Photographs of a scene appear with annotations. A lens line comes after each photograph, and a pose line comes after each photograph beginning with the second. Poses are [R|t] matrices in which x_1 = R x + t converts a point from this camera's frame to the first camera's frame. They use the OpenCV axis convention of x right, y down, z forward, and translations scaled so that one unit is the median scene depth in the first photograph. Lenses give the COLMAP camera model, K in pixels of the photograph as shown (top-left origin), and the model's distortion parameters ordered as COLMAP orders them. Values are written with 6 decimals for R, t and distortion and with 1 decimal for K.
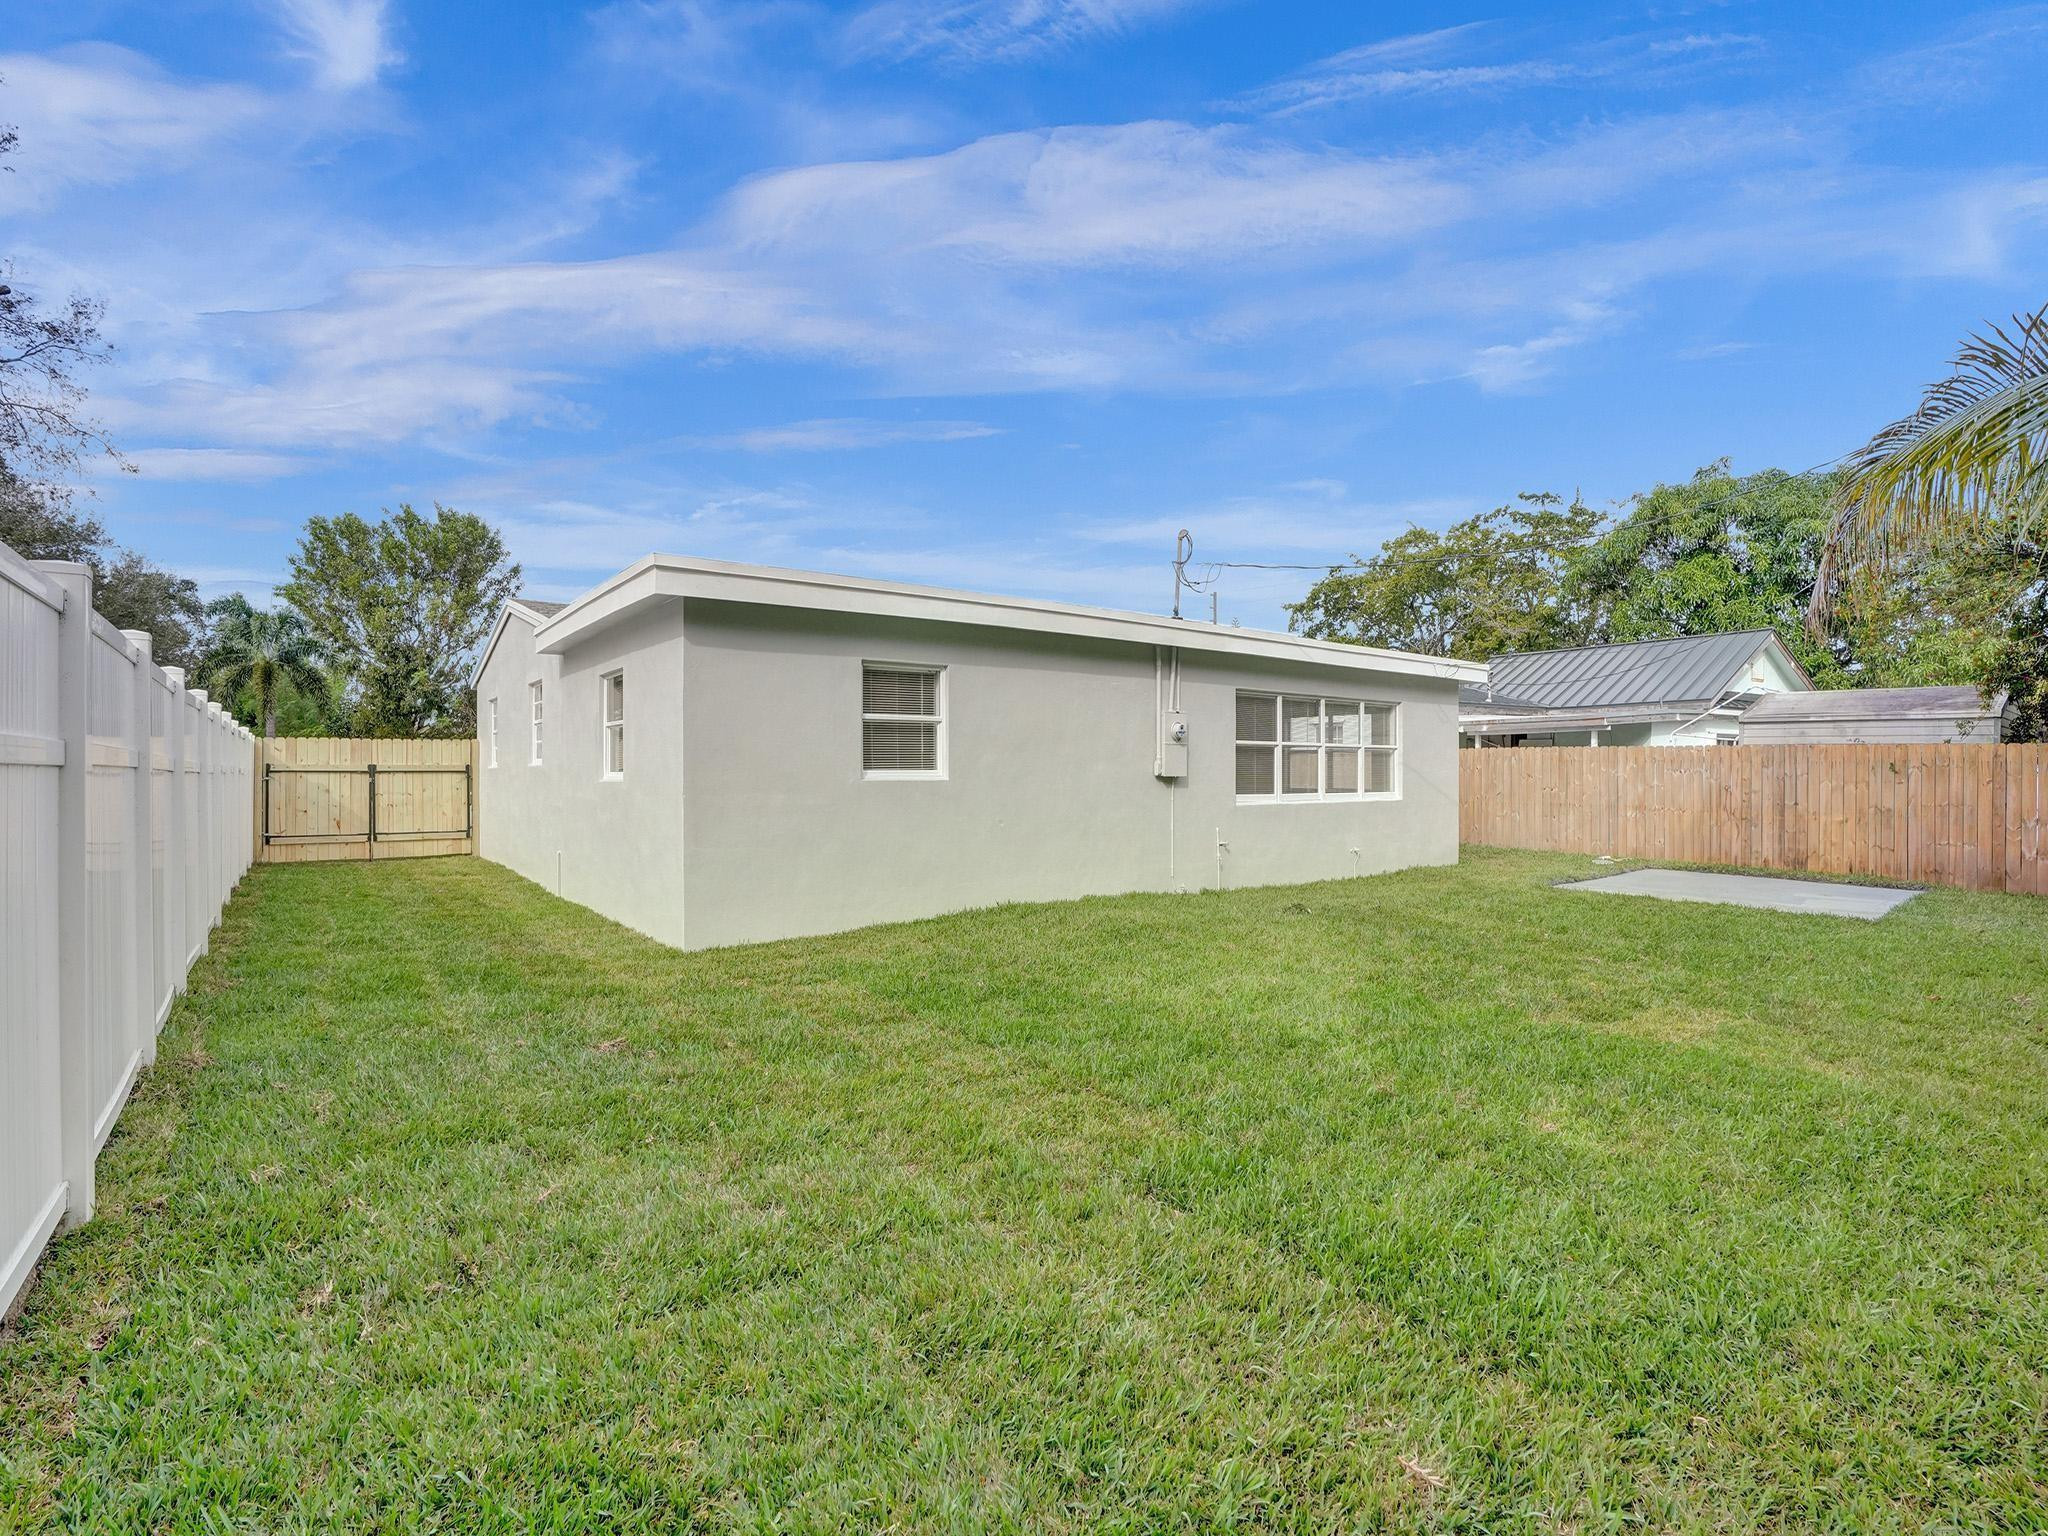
lens RADIAL K [[979.0, 0, 1031.7], [0, 979.0, 767.0], [0, 0, 1]] dist [-0.068773, 0.029380]
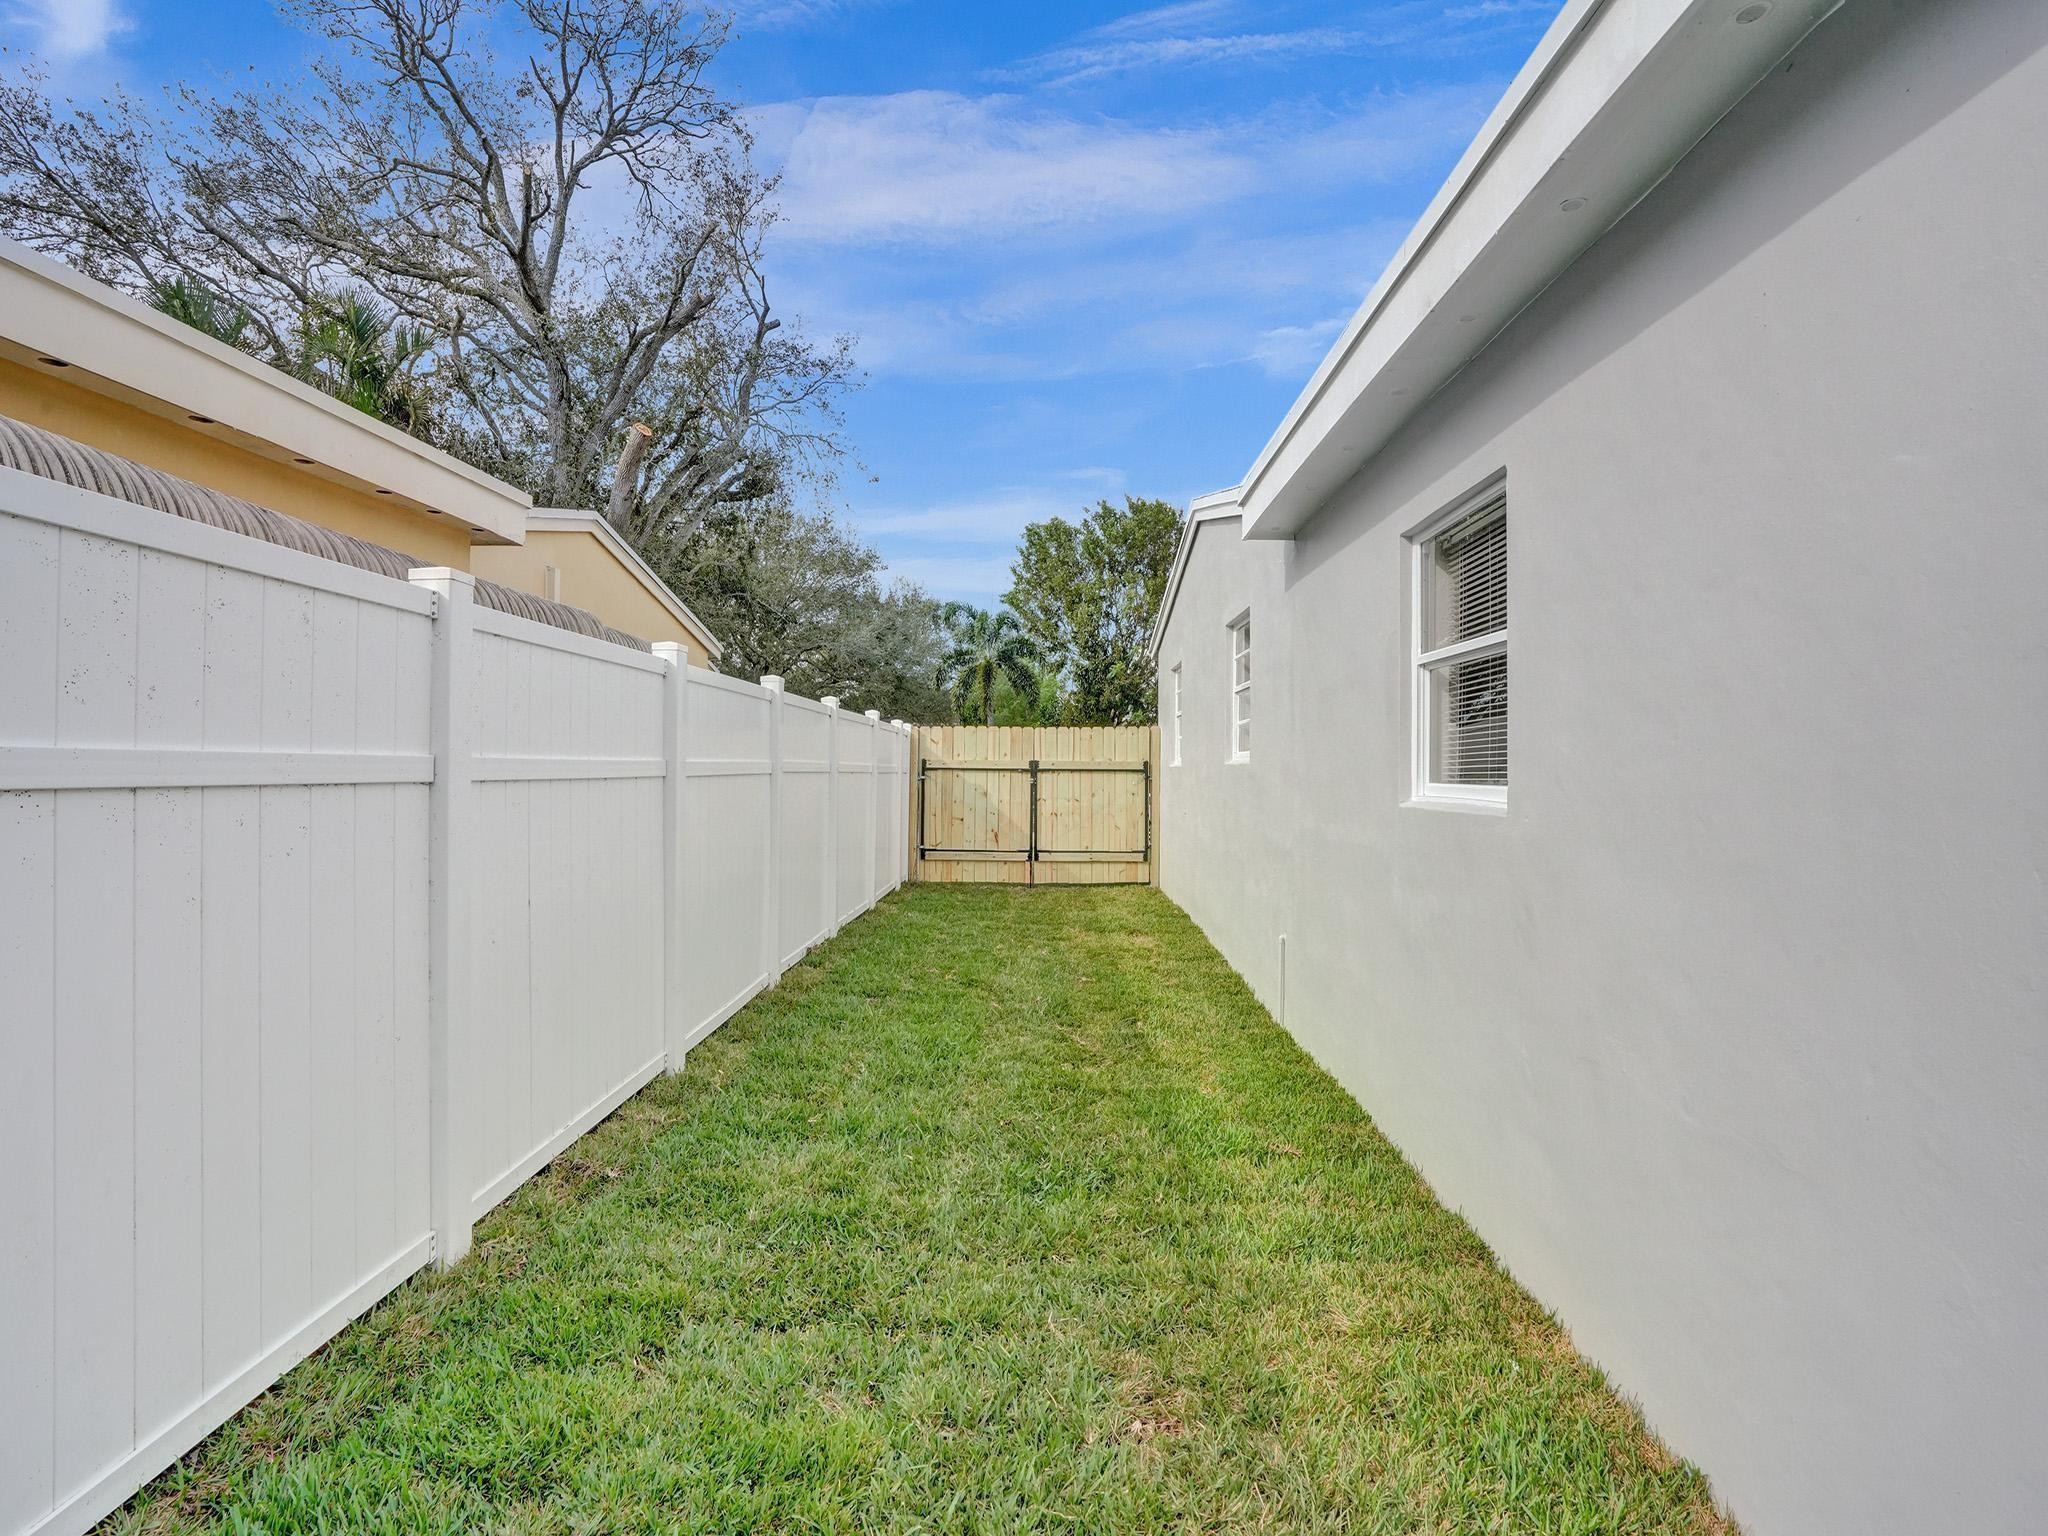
lens RADIAL K [[979.0, 0, 1031.7], [0, 979.0, 767.0], [0, 0, 1]] dist [-0.068773, 0.029380]
pose [[0.784621, 0.004984, -0.619956, -0.139548], [-0.001229, 0.999978, 0.006483, -0.001703], [0.619975, -0.004325, 0.784610, 0.259593]]
